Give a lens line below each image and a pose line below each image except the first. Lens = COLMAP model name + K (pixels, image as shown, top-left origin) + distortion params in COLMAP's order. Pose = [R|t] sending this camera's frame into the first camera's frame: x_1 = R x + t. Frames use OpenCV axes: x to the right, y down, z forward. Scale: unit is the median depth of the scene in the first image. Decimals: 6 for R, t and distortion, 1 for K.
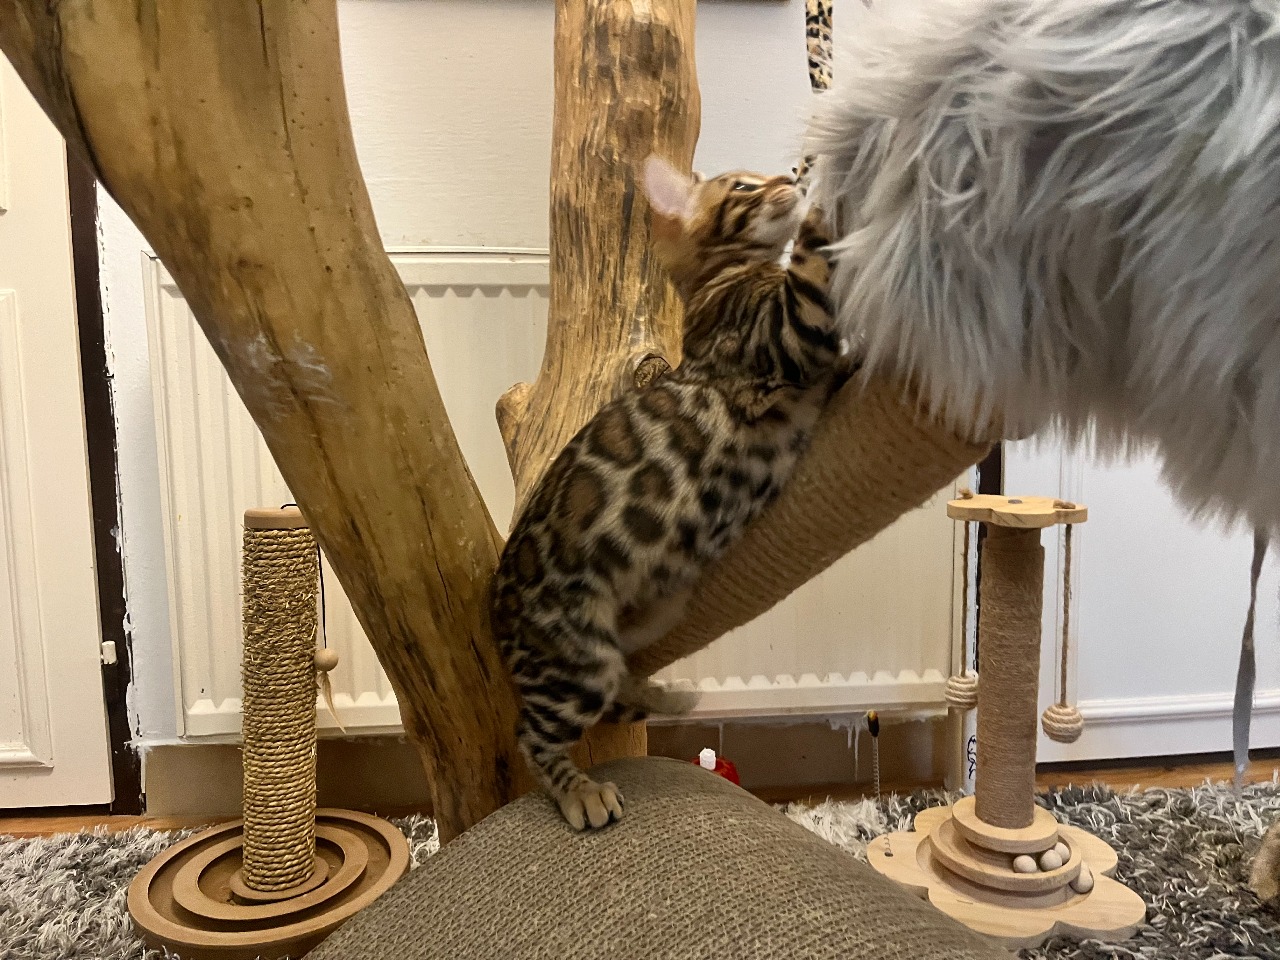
lens RADIAL K [[976.1, 0, 665.7], [0, 976.1, 468.4], [0, 0, 1]] dist [0.053799, -0.076382]
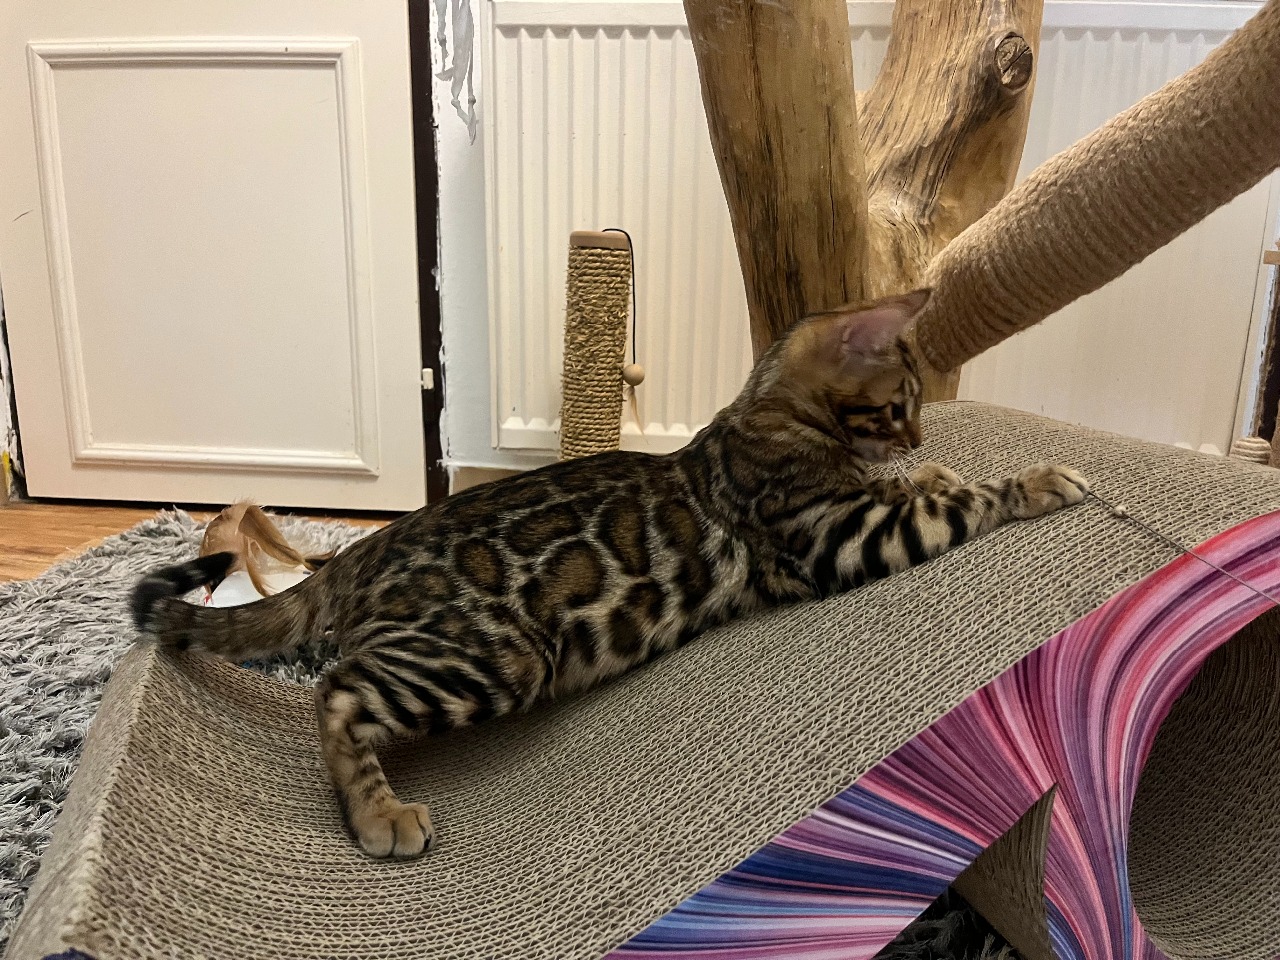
lens RADIAL K [[976.1, 0, 658.8], [0, 976.1, 471.1], [0, 0, 1]] dist [0.053799, -0.076382]
pose [[0.982088, 0.075066, -0.172823, -0.158497], [-0.052961, 0.990211, 0.129141, 0.212081], [0.180825, -0.117675, 0.976450, -0.116464]]
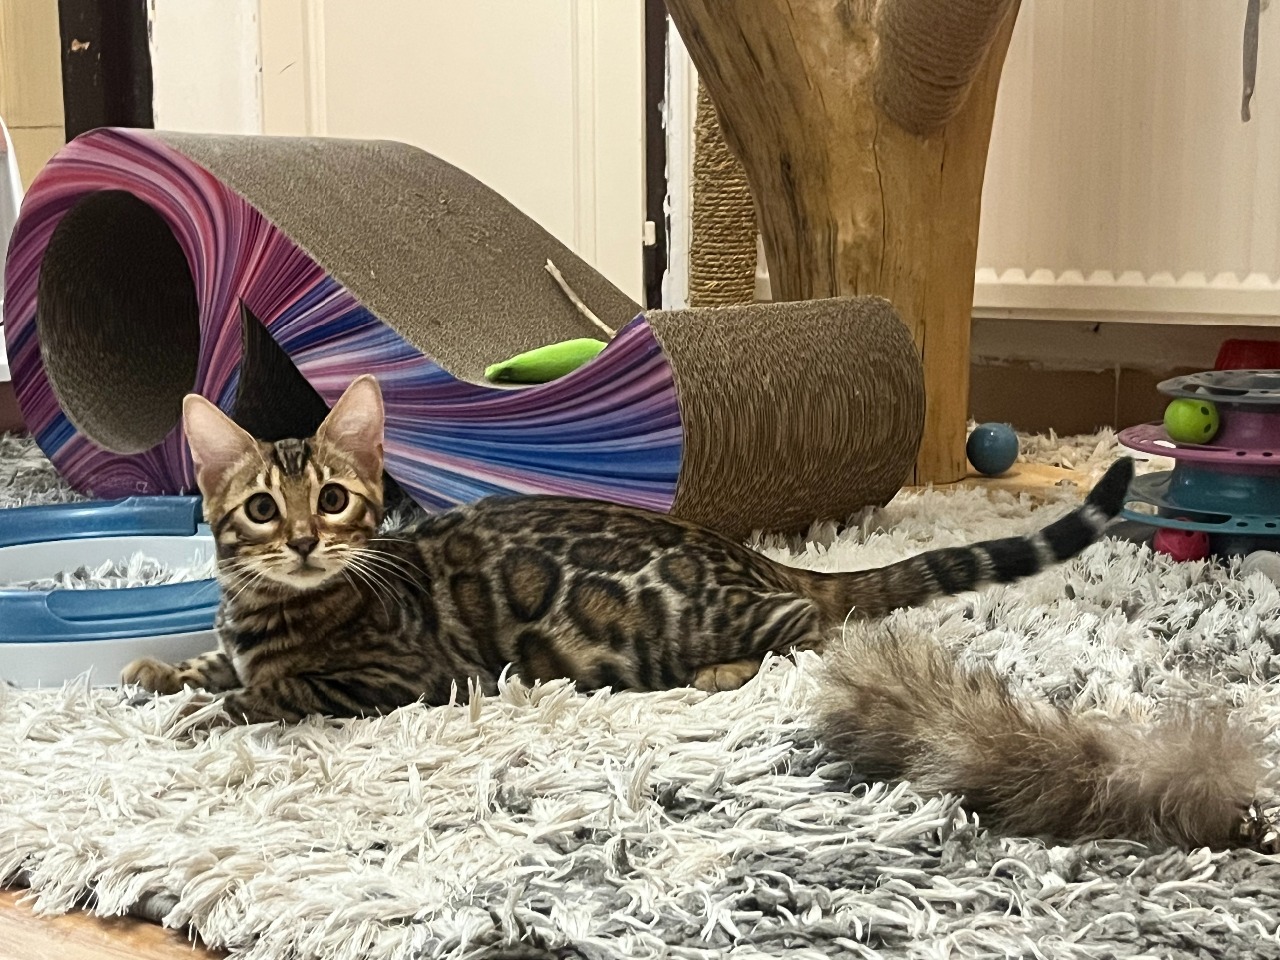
lens RADIAL K [[2060.8, 0, 596.6], [0, 2060.8, 516.1], [0, 0, 1]] dist [0.053968, 0.000000]
pose [[0.763371, 0.109590, -0.636596, 1.160014], [-0.070227, 0.993742, 0.086861, 0.469003], [0.642131, -0.021601, 0.766290, -0.957353]]
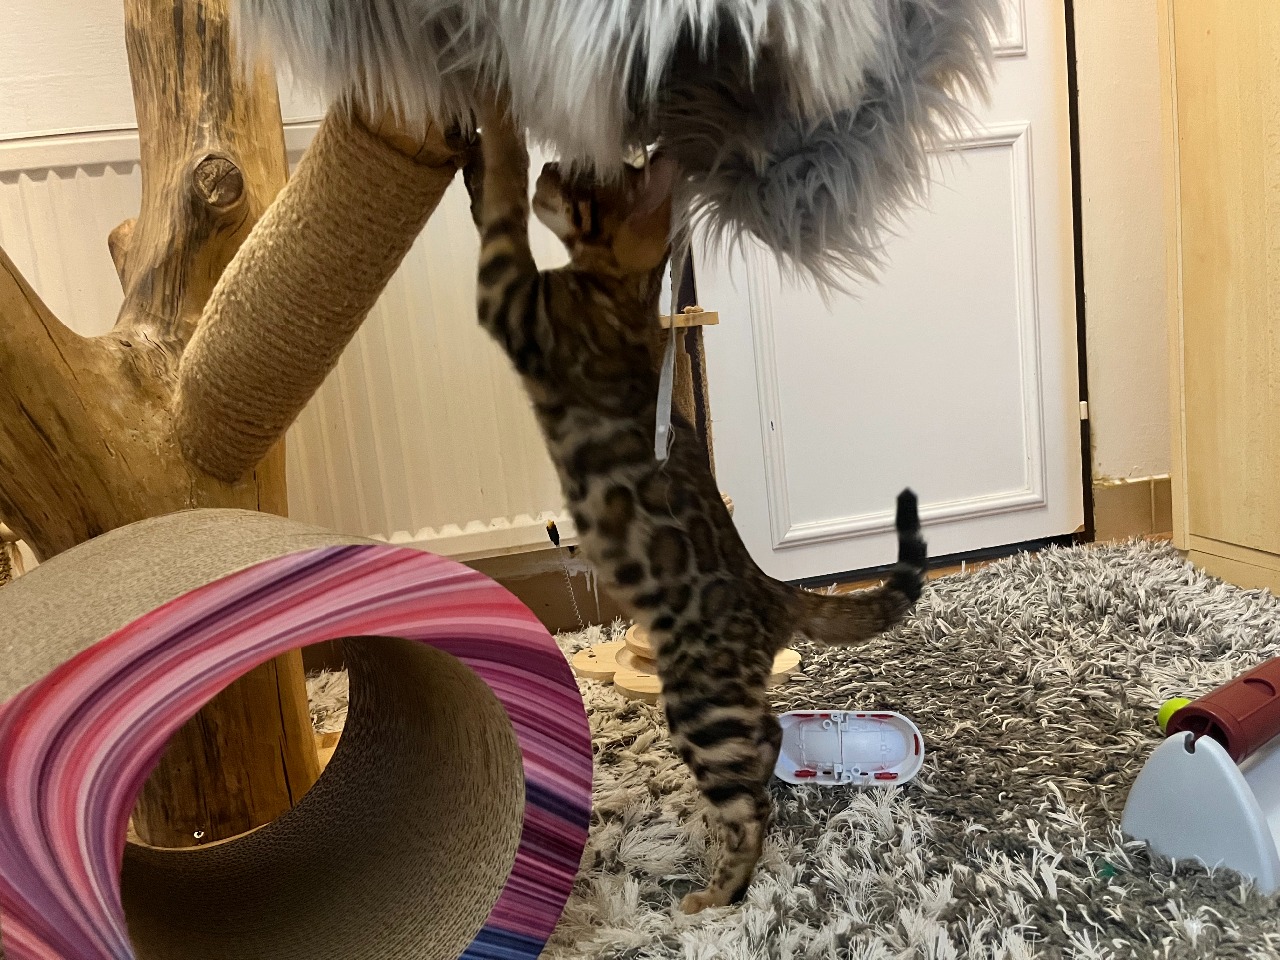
lens RADIAL K [[976.1, 0, 656.0], [0, 976.1, 486.4], [0, 0, 1]] dist [0.053799, -0.076382]
pose [[0.990047, -0.108394, 0.089765, 0.312876], [0.104949, 0.993579, 0.042269, 0.235723], [-0.093770, -0.032427, 0.995066, -0.117909]]
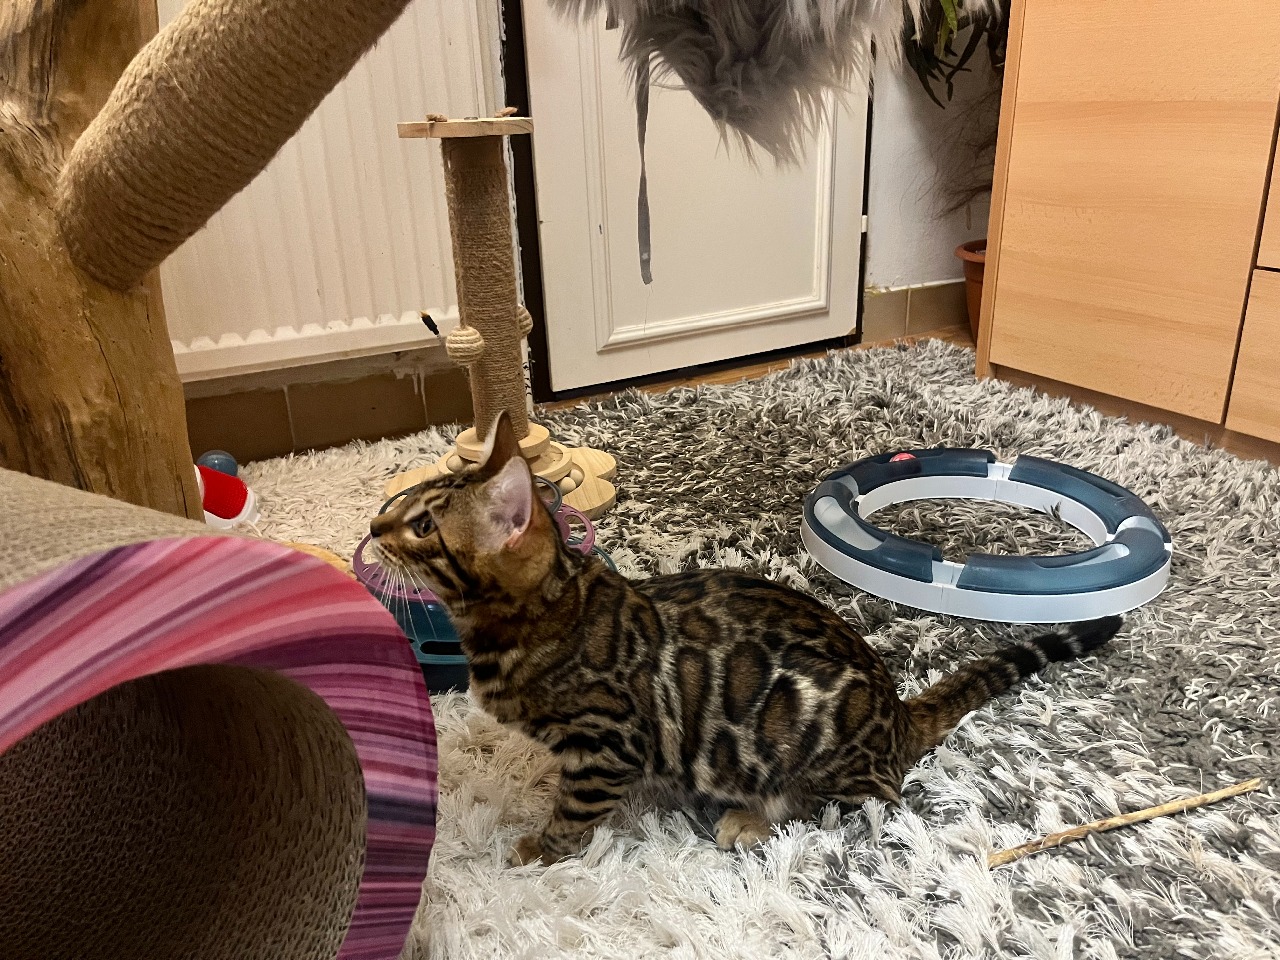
lens RADIAL K [[976.1, 0, 646.9], [0, 976.1, 478.5], [0, 0, 1]] dist [0.053799, -0.076382]
pose [[0.923737, -0.158569, 0.348664, 0.060285], [0.061073, 0.959613, 0.274616, 0.170839], [-0.378128, -0.232378, 0.896114, -0.116666]]
